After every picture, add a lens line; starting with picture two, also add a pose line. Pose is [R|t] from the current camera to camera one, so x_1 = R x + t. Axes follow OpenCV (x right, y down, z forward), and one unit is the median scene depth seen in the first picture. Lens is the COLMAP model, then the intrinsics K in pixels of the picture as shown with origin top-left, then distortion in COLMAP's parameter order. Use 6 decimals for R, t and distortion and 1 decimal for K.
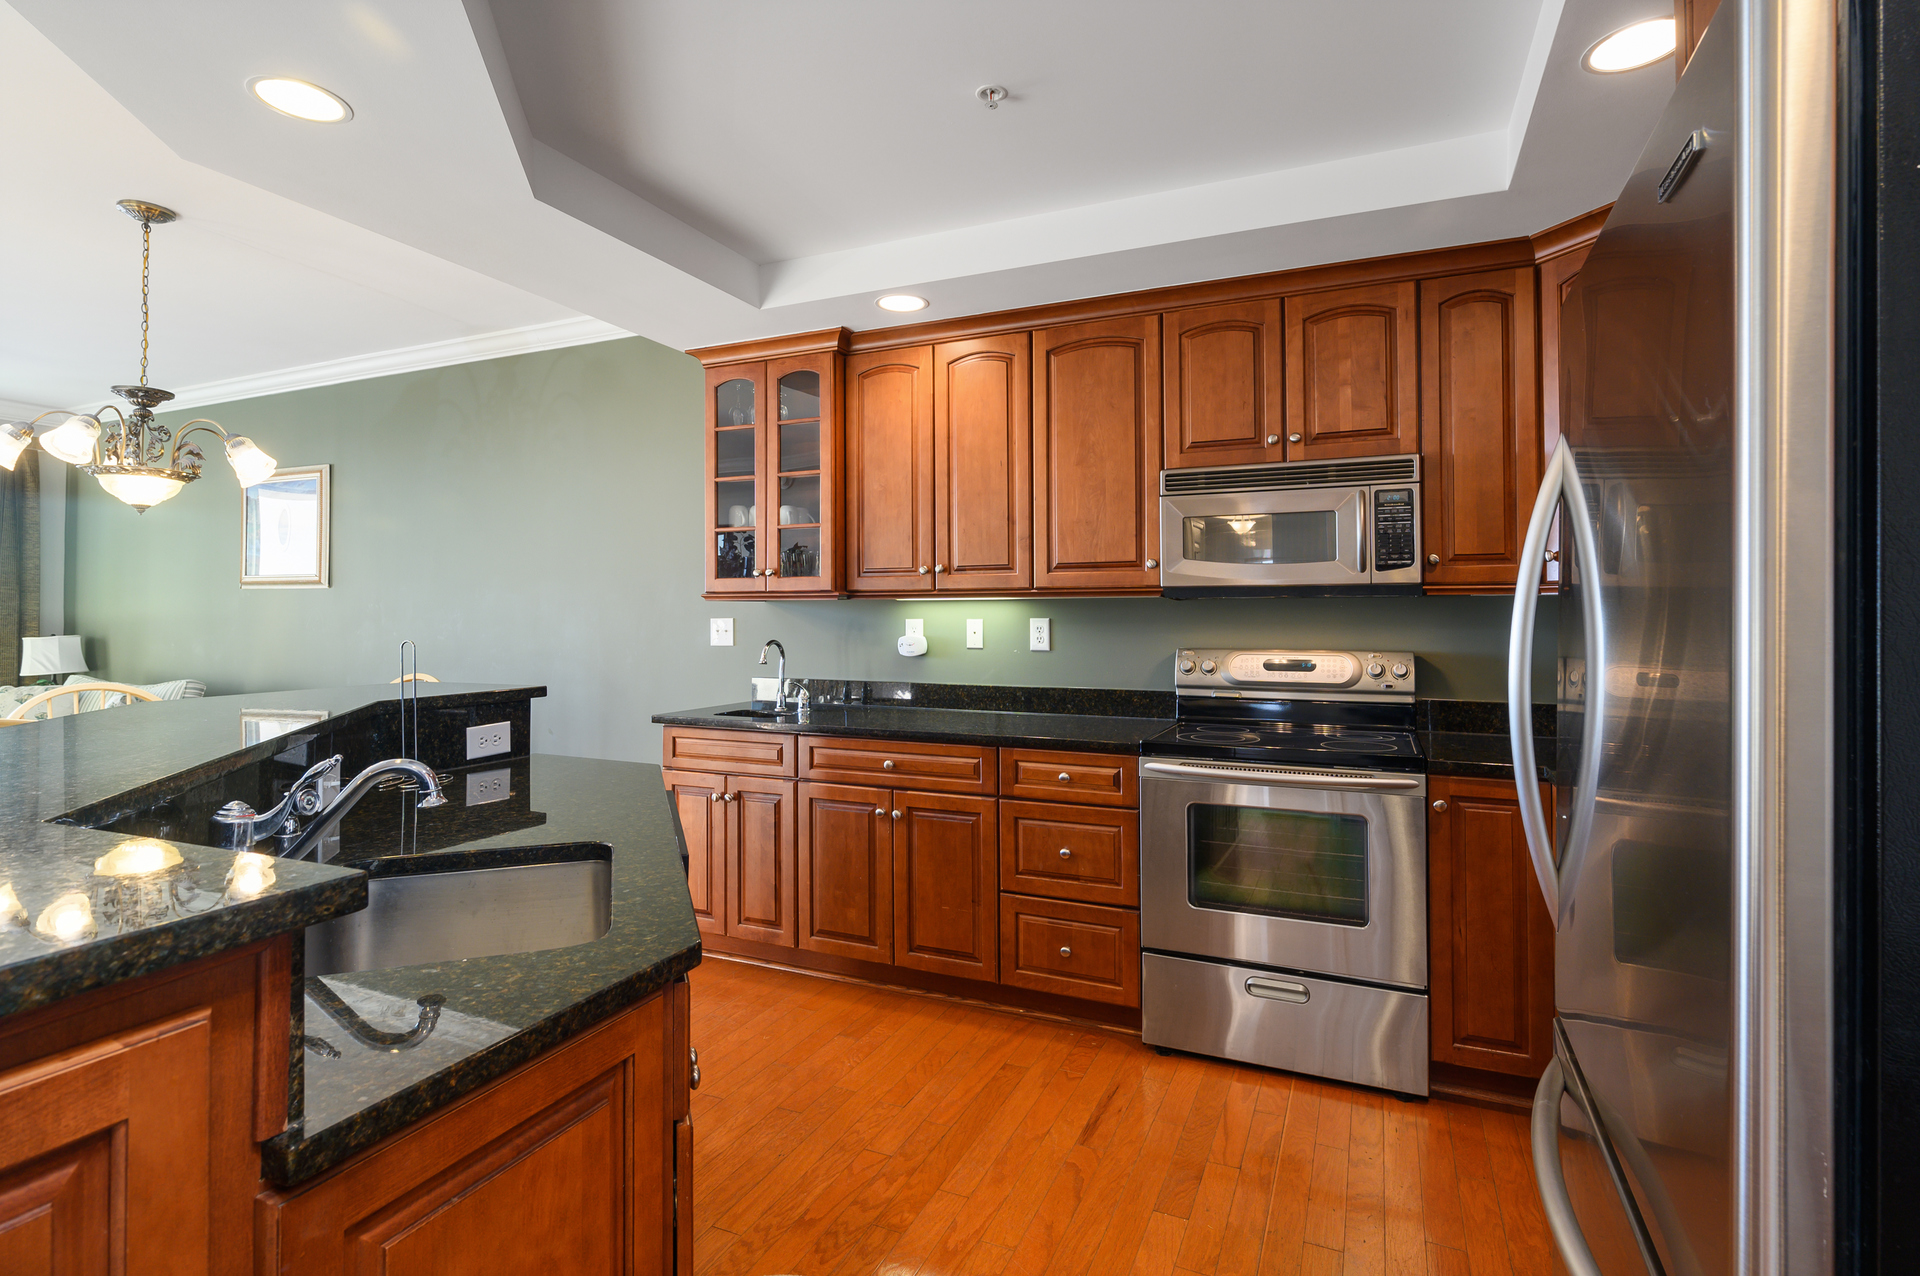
lens RADIAL K [[935.2, 0, 960.5], [0, 935.2, 618.0], [0, 0, 1]] dist [-0.005740, -0.000318]
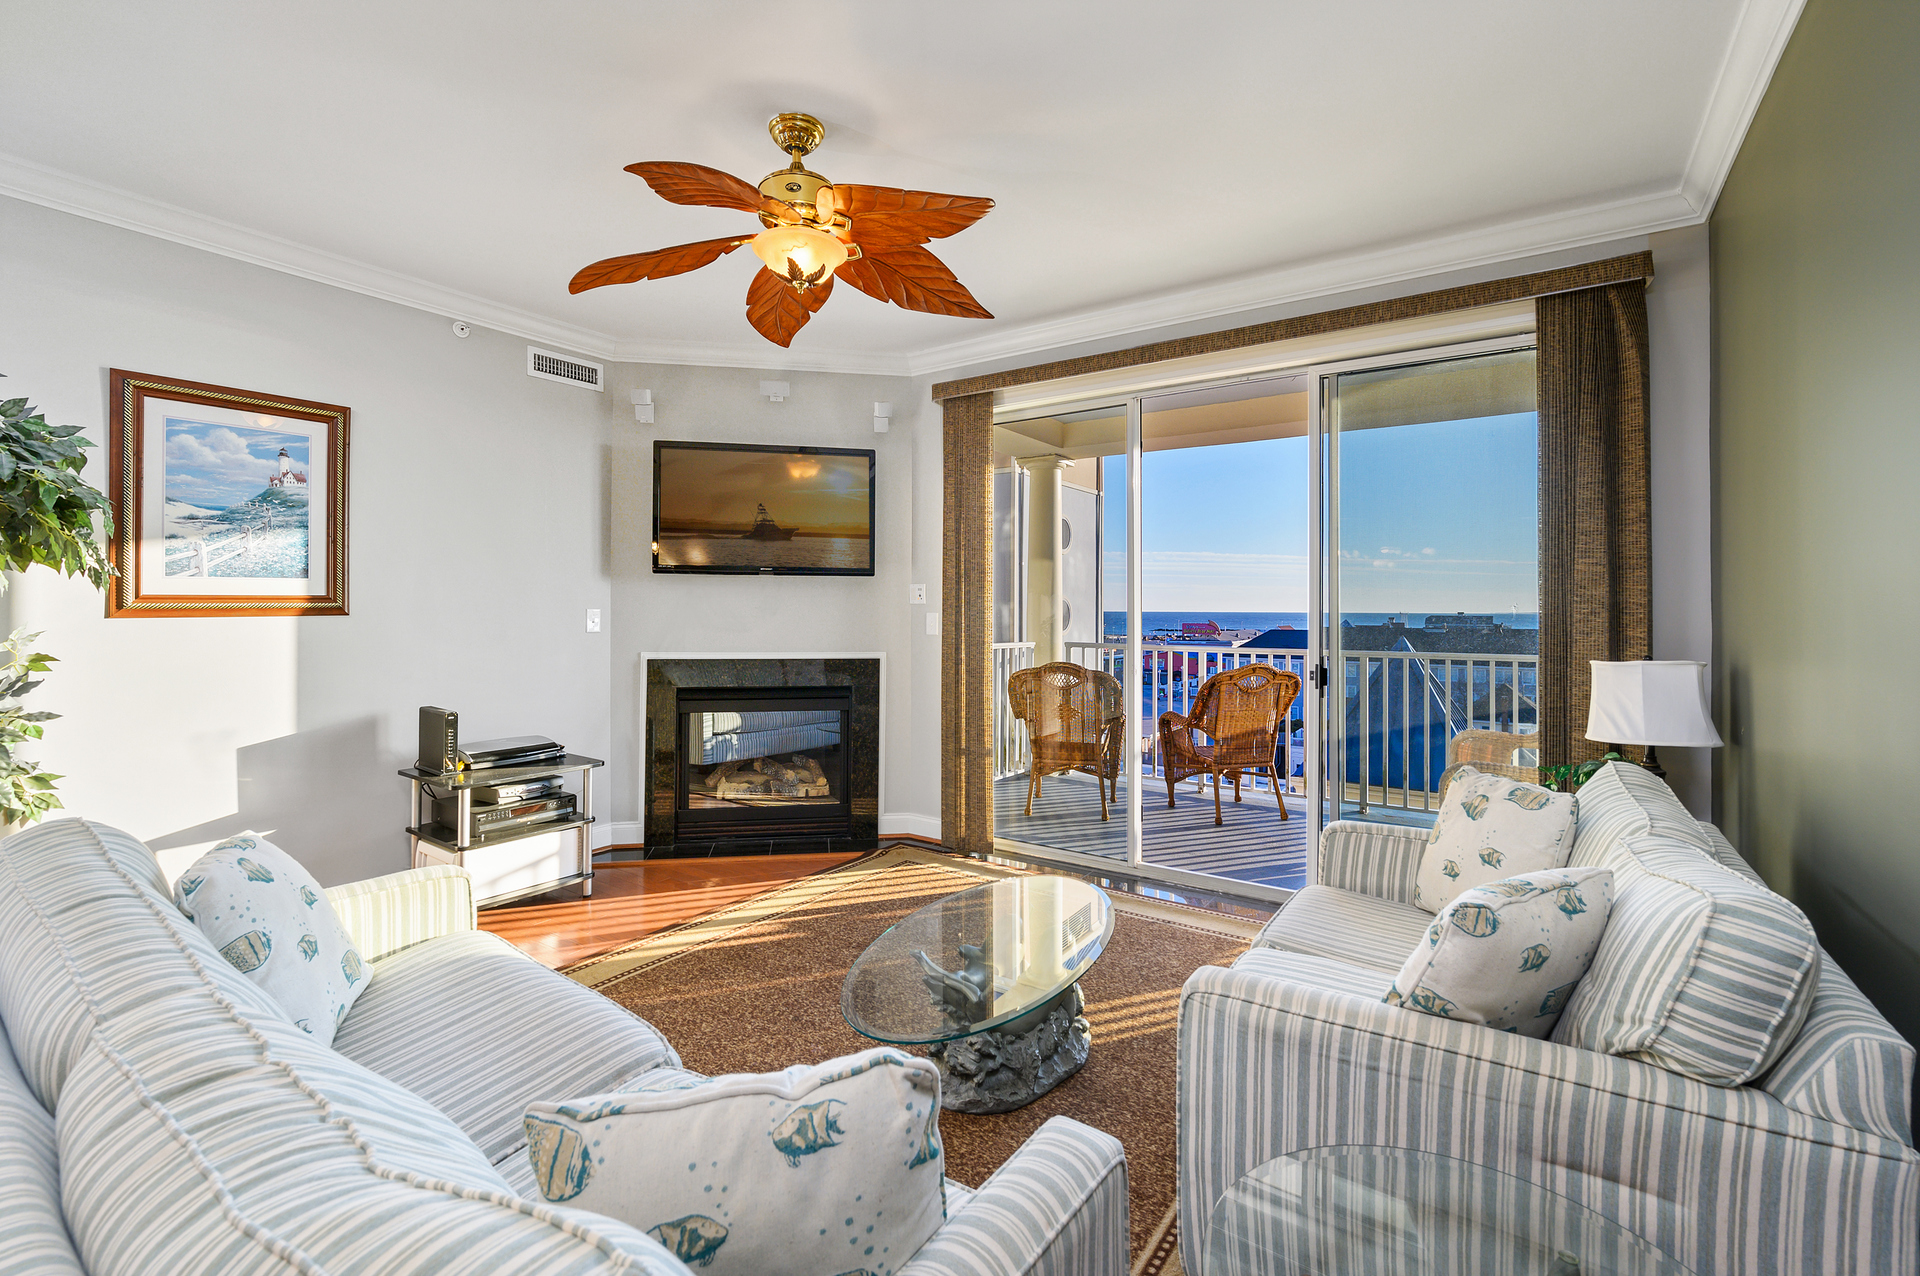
lens RADIAL K [[821.7, 0, 963.6], [0, 821.7, 605.8], [0, 0, 1]] dist [-0.000261, -0.000181]
pose [[-0.176442, -0.005382, -0.984296, -0.956647], [-0.009839, 0.999945, -0.003703, -0.006148], [0.984262, 0.009031, -0.176485, 1.374895]]
